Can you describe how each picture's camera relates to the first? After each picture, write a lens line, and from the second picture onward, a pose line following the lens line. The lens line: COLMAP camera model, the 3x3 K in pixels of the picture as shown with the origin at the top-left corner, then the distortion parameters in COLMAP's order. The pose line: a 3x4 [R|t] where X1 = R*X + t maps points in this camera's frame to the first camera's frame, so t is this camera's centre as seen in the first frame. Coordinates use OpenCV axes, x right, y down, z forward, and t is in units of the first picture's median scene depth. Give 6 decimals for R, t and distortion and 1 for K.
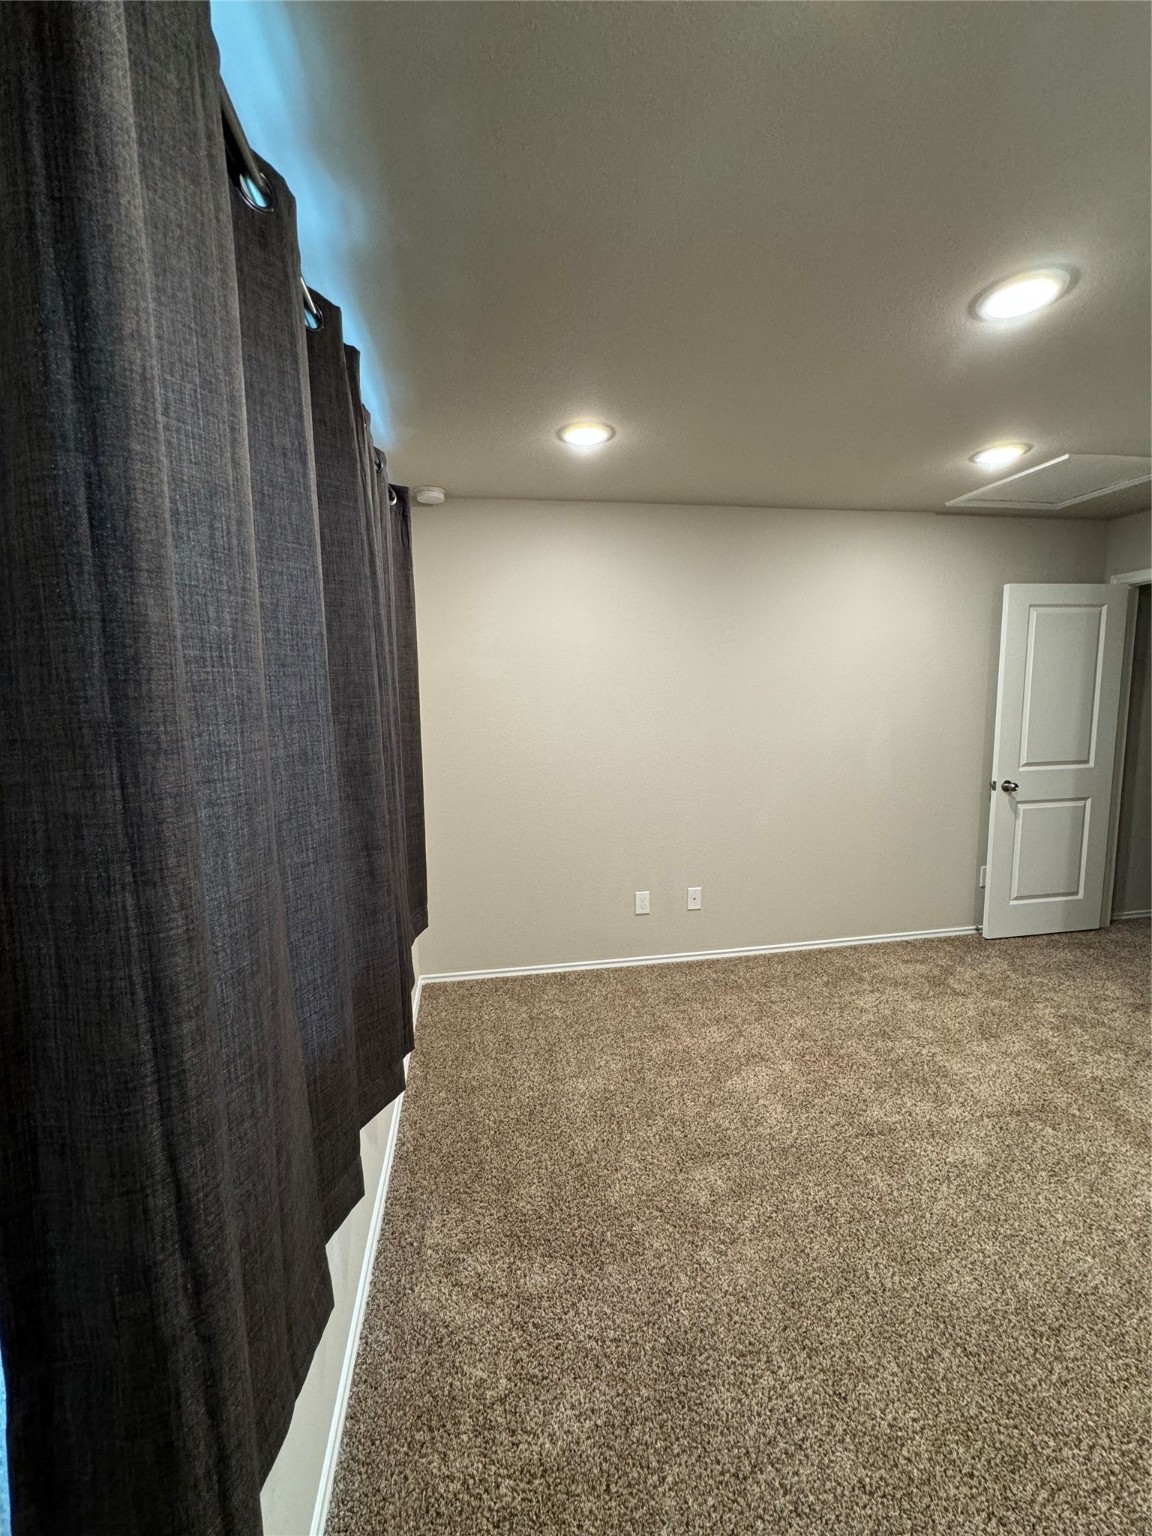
lens RADIAL K [[611.7, 0, 576.0], [0, 611.7, 768.0], [0, 0, 1]] dist [-0.001003, -0.000203]
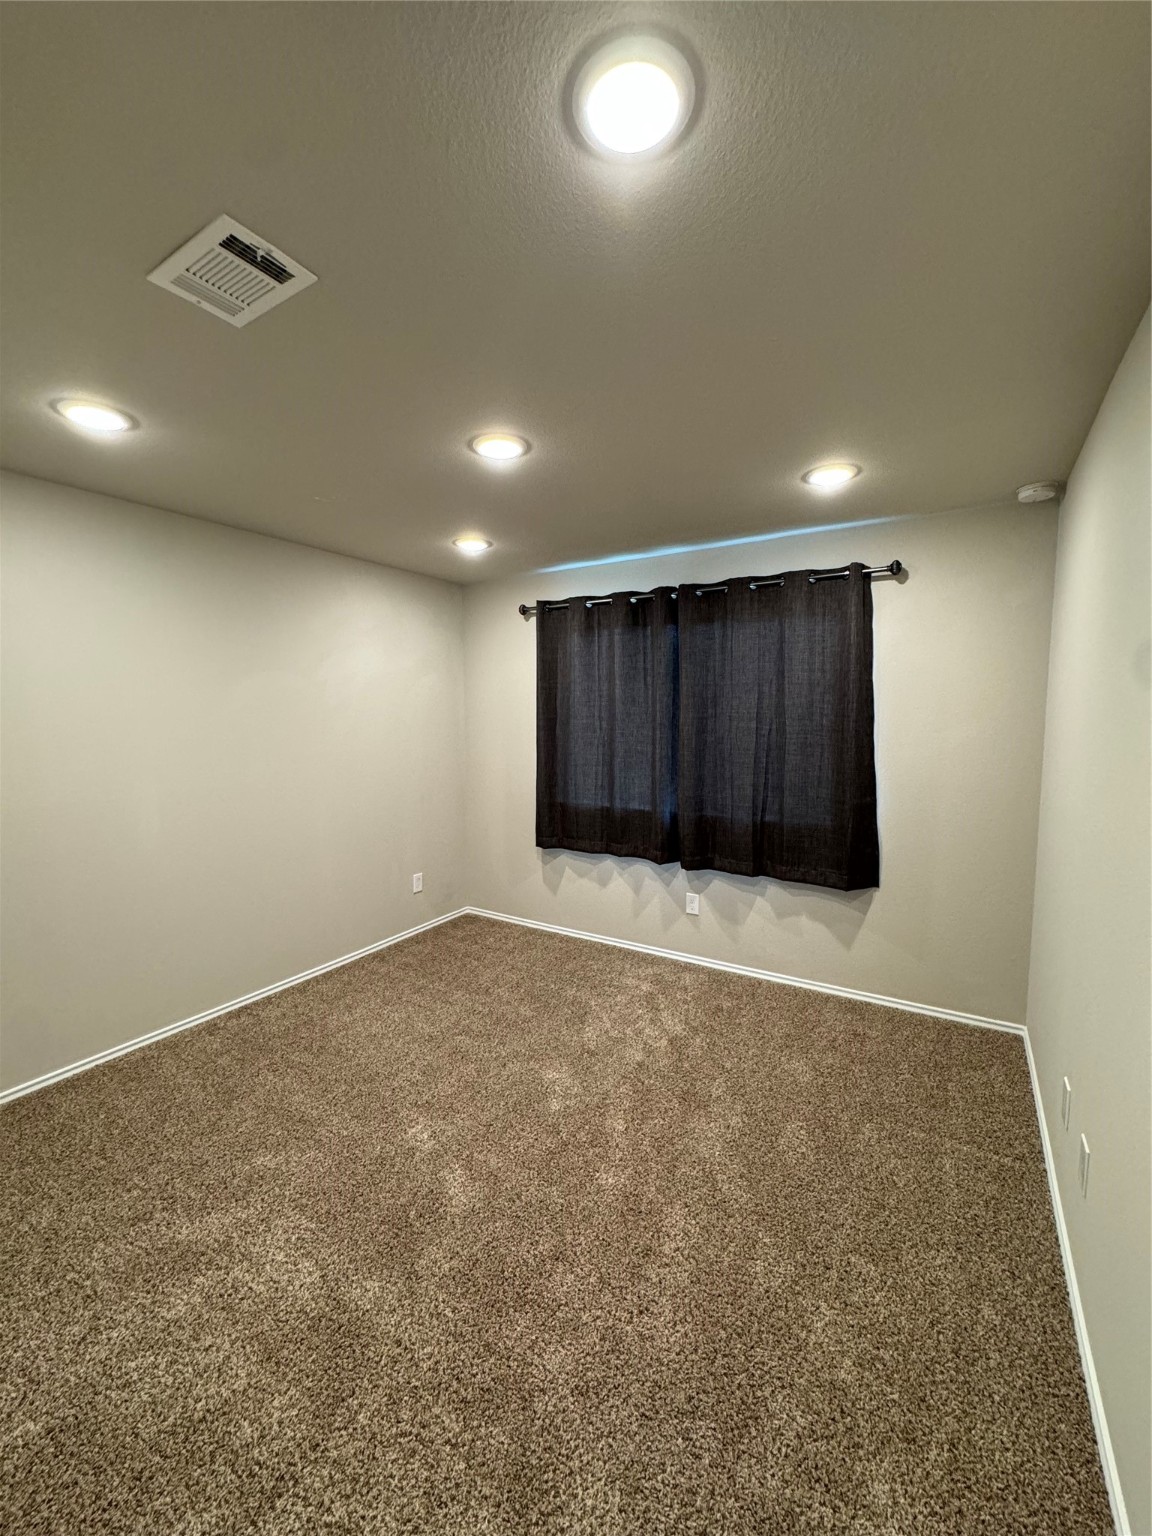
lens RADIAL K [[611.7, 0, 576.0], [0, 611.7, 768.0], [0, 0, 1]] dist [-0.001003, -0.000203]
pose [[0.658977, -0.049886, 0.750507, -0.258428], [0.086606, 0.996194, -0.009827, 0.012252], [-0.747161, 0.071474, 0.660789, -0.034400]]
